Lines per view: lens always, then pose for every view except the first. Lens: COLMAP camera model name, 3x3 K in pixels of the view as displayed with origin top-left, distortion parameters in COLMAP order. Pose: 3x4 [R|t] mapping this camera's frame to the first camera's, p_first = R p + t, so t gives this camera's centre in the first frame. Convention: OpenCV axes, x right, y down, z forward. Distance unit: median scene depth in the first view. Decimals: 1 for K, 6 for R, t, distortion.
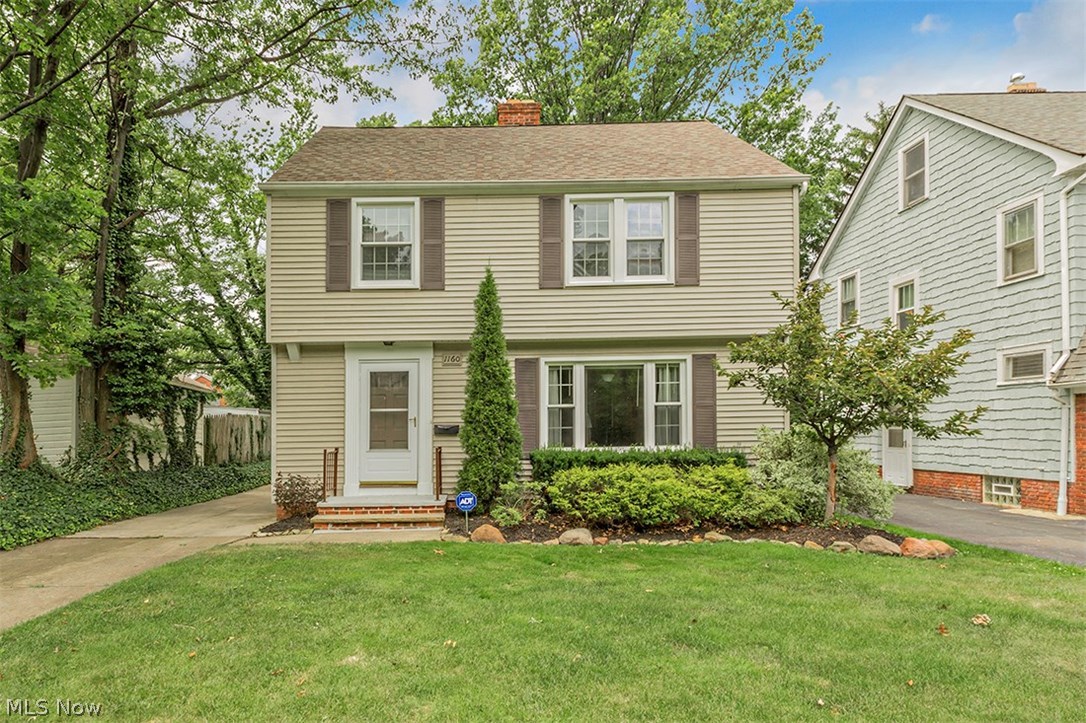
lens RADIAL K [[470.0, 0, 559.0], [0, 470.0, 367.3], [0, 0, 1]] dist [0.001914, 0.000093]
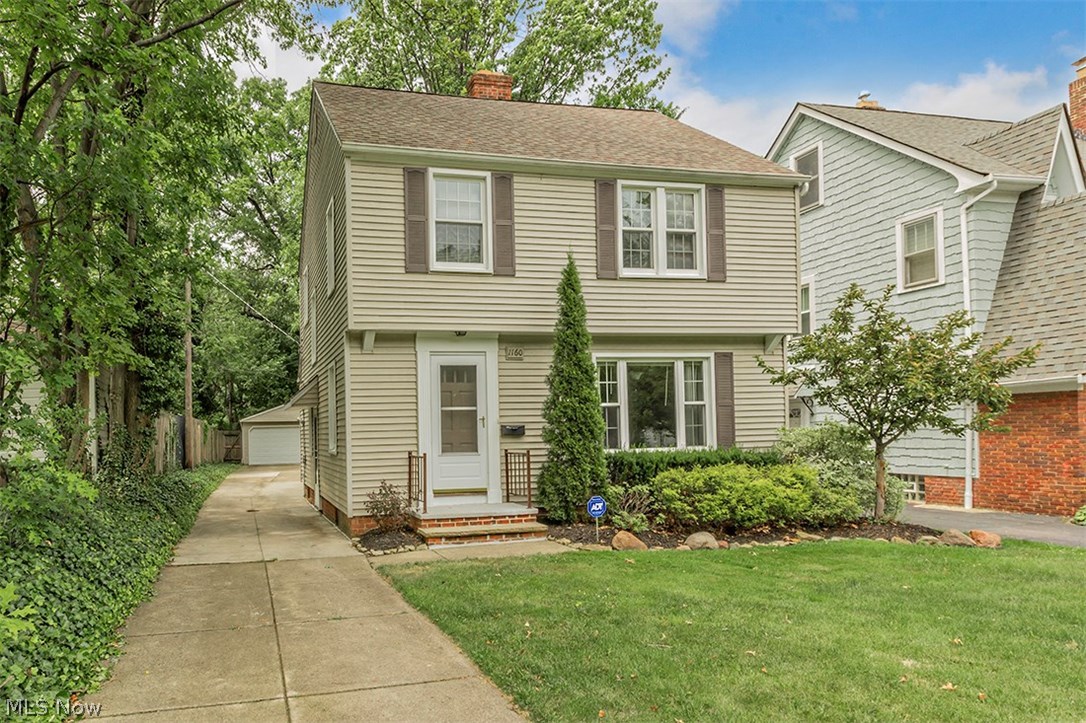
lens RADIAL K [[509.0, 0, 541.9], [0, 509.0, 362.7], [0, 0, 1]] dist [0.006828, -0.002617]
pose [[0.987435, 0.013710, 0.157431, -0.344006], [-0.012844, 0.999896, -0.006522, 0.008154], [-0.157504, 0.004418, 0.987509, 0.023760]]
